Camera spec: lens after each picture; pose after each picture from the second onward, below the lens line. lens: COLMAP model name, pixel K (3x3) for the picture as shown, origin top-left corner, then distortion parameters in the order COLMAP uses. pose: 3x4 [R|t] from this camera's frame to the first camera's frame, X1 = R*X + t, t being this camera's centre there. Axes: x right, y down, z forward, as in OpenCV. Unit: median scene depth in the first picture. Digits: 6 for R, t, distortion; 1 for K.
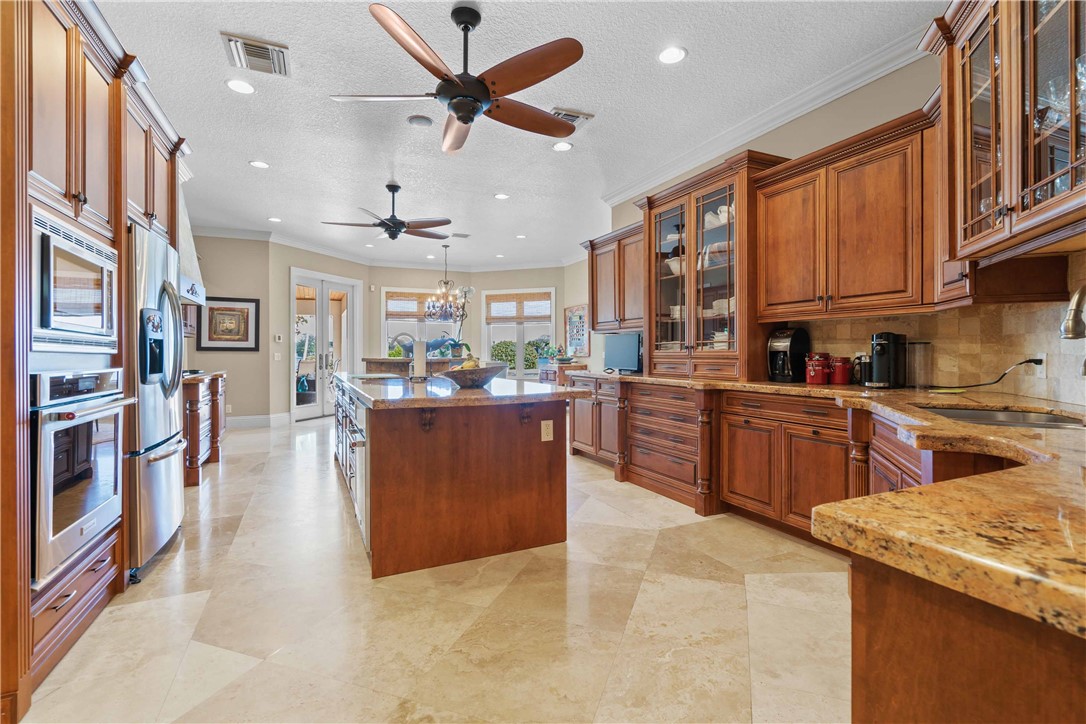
lens RADIAL K [[496.6, 0, 542.6], [0, 496.6, 354.8], [0, 0, 1]] dist [-0.000742, -0.000034]
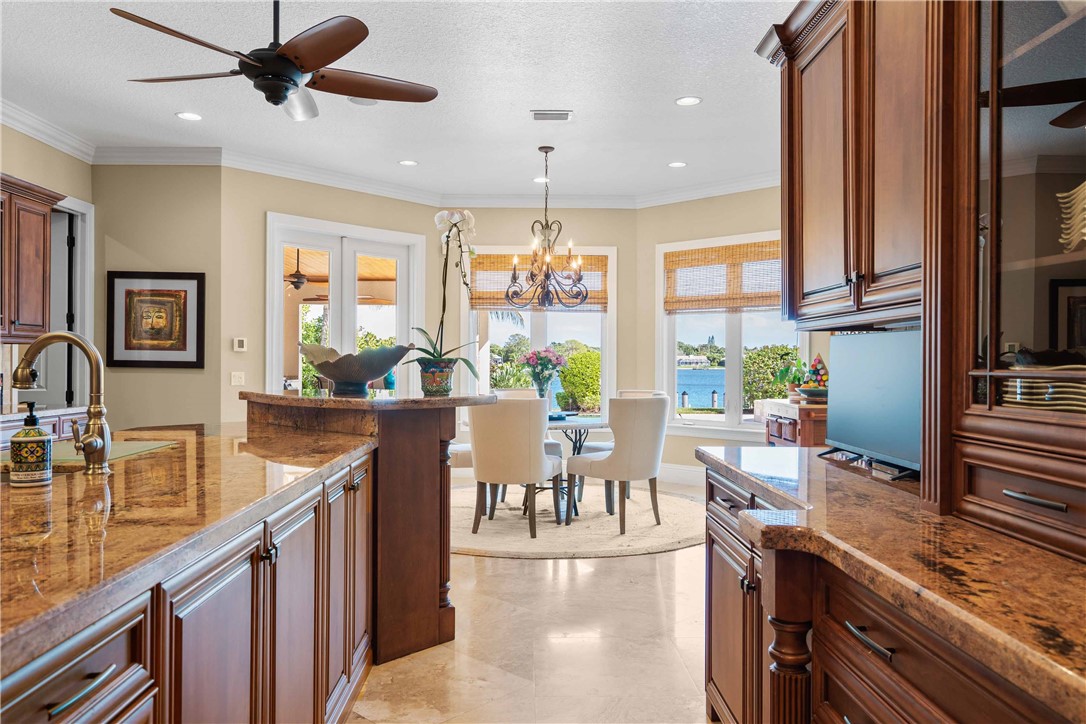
lens RADIAL K [[780.5, 0, 541.5], [0, 780.5, 358.3], [0, 0, 1]] dist [0.004051, 0.001222]
pose [[0.917379, 0.005656, -0.397975, 0.110824], [-0.010010, 0.999911, -0.008862, -0.014377], [0.397889, 0.012114, 0.917353, 0.359128]]
